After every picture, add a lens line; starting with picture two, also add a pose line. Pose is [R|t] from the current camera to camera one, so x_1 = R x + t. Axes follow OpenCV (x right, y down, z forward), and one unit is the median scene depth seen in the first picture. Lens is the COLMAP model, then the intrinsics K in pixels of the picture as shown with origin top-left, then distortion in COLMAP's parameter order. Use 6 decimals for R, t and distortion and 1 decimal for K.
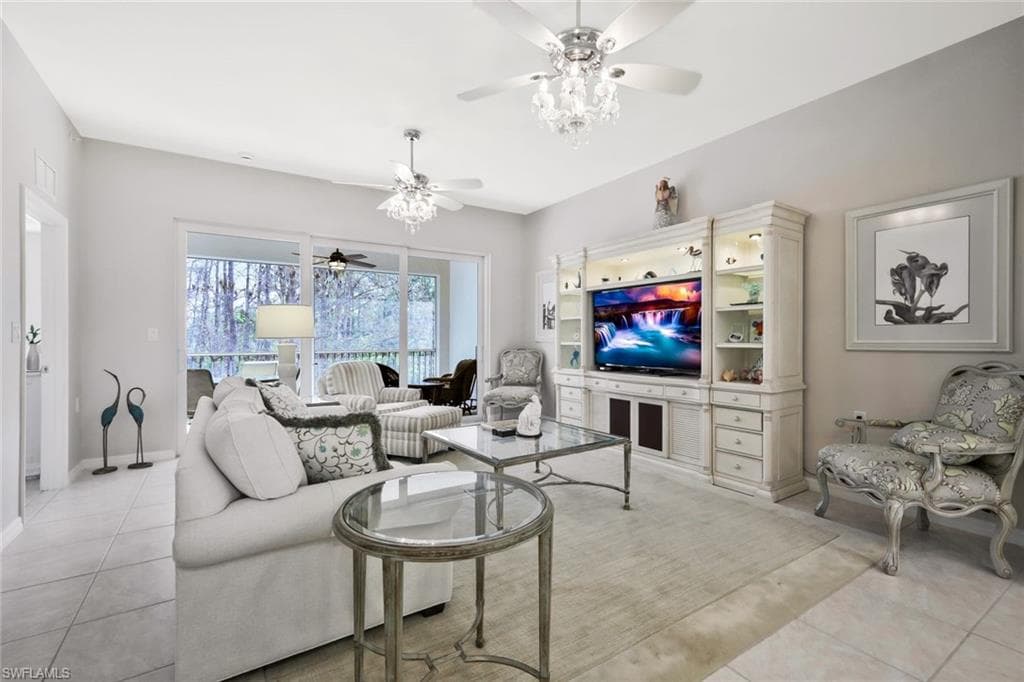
lens RADIAL K [[454.1, 0, 514.2], [0, 454.1, 340.4], [0, 0, 1]] dist [0.012693, -0.001835]
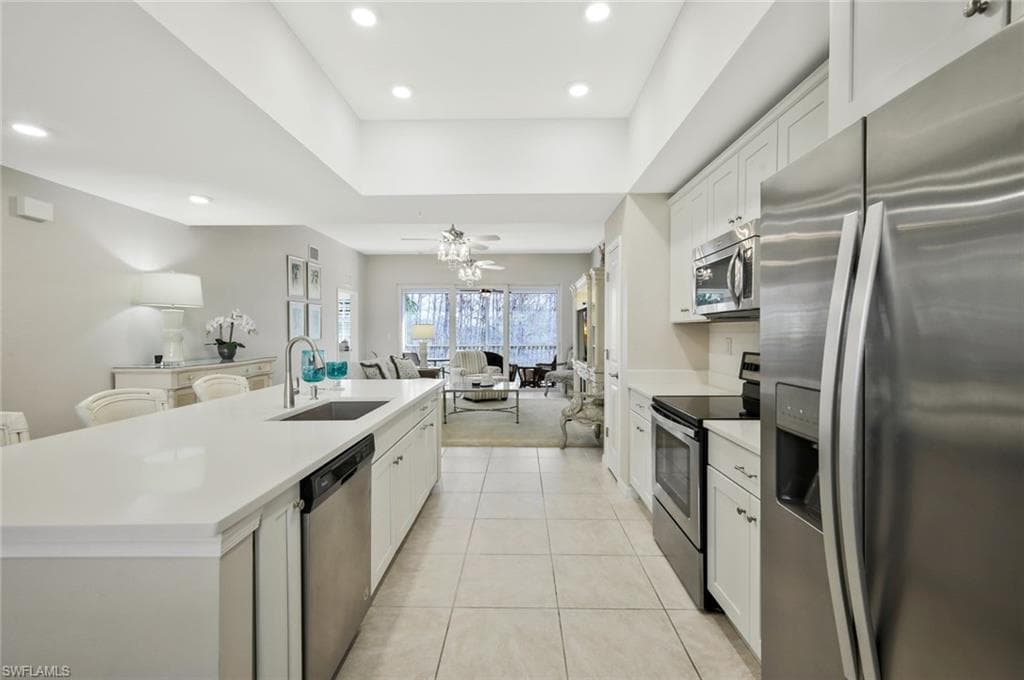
lens RADIAL K [[454.1, 0, 514.8], [0, 454.1, 338.5], [0, 0, 1]] dist [0.012693, -0.001835]
pose [[0.824533, 0.008359, -0.565752, 1.082253], [-0.002594, 0.999936, 0.010994, -0.031753], [0.565807, -0.007597, 0.824502, -0.553316]]
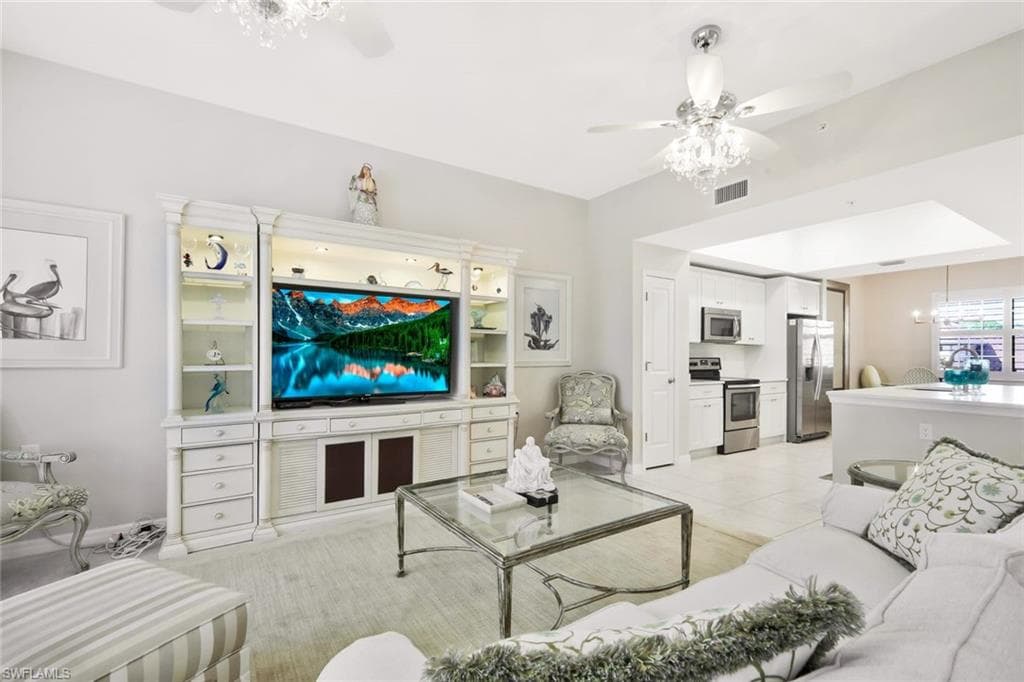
lens RADIAL K [[454.1, 0, 517.8], [0, 454.1, 358.6], [0, 0, 1]] dist [0.012693, -0.001835]
pose [[-0.001478, -0.002865, 0.999995, -0.554288], [0.003715, 0.999989, 0.002870, -0.007188], [-0.999992, 0.003719, -0.001467, 0.811401]]
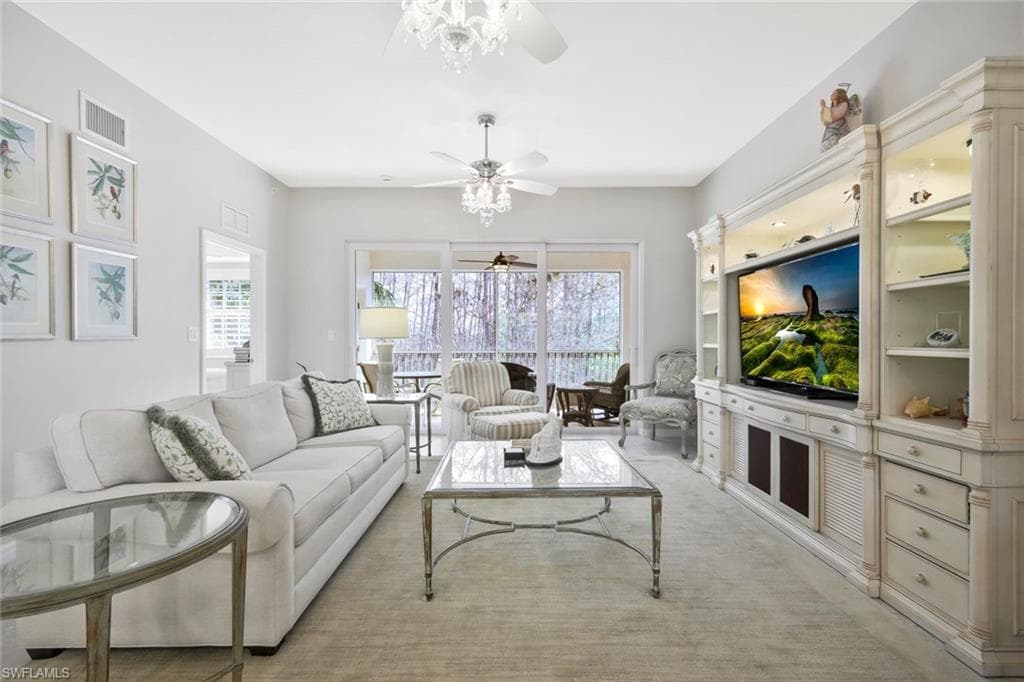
lens RADIAL K [[454.1, 0, 516.4], [0, 454.1, 339.0], [0, 0, 1]] dist [0.012693, -0.001835]
pose [[0.838366, 0.001463, -0.545106, 0.335290], [-0.003856, 0.999987, -0.003246, -0.001234], [0.545094, 0.004823, 0.838361, 0.251167]]
